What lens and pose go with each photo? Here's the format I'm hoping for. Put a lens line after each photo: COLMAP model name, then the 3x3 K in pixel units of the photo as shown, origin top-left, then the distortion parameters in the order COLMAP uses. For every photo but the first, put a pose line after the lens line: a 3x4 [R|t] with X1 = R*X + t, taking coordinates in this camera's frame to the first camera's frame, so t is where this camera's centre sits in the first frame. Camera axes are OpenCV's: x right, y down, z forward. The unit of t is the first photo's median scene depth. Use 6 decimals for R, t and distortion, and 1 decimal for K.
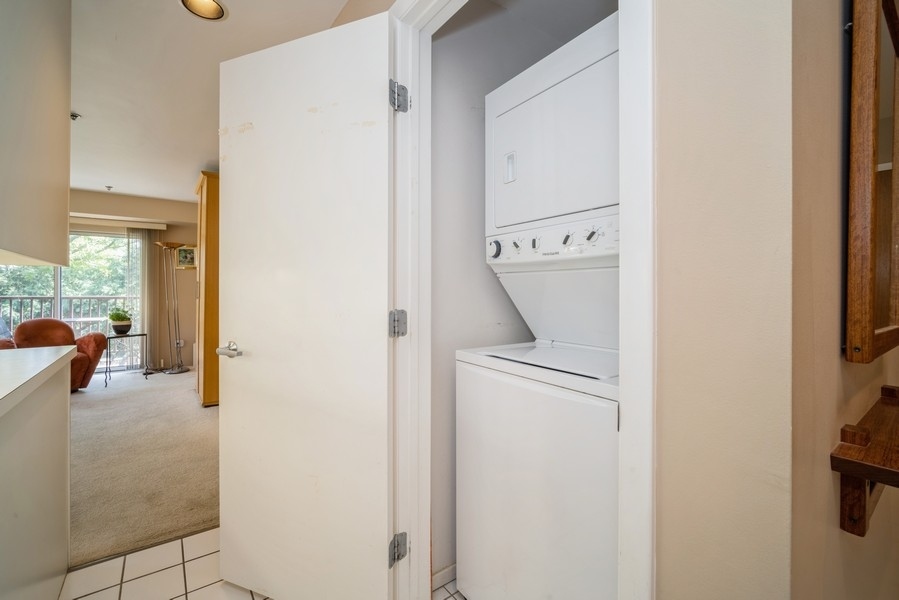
lens RADIAL K [[394.0, 0, 445.9], [0, 394.0, 291.6], [0, 0, 1]] dist [-0.000103, -0.020677]
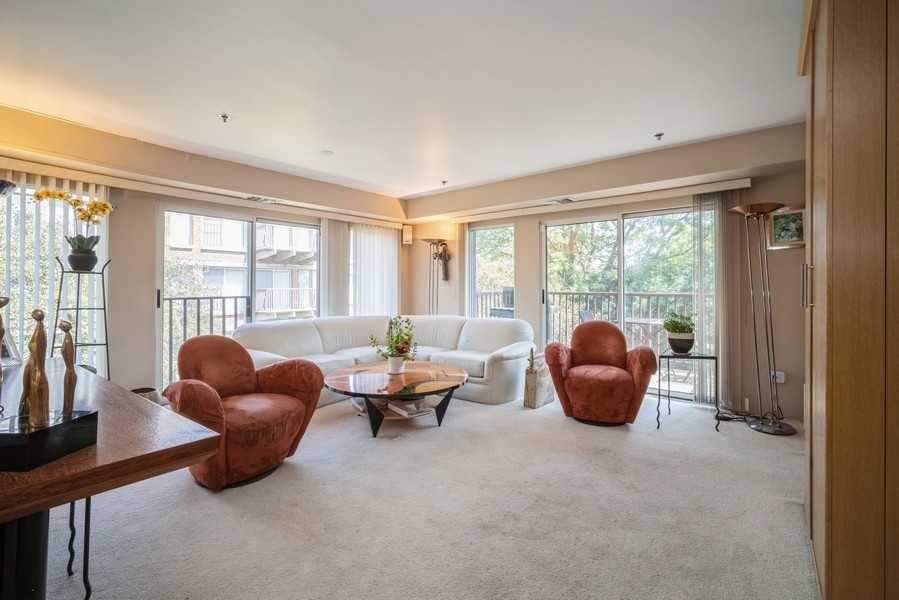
lens RADIAL K [[394.0, 0, 445.9], [0, 394.0, 291.6], [0, 0, 1]] dist [-0.000103, -0.020677]
pose [[0.249032, -0.008261, -0.968460, -0.258047], [0.017271, 0.999842, -0.004088, 0.001763], [0.968341, -0.015708, 0.249136, 0.407608]]
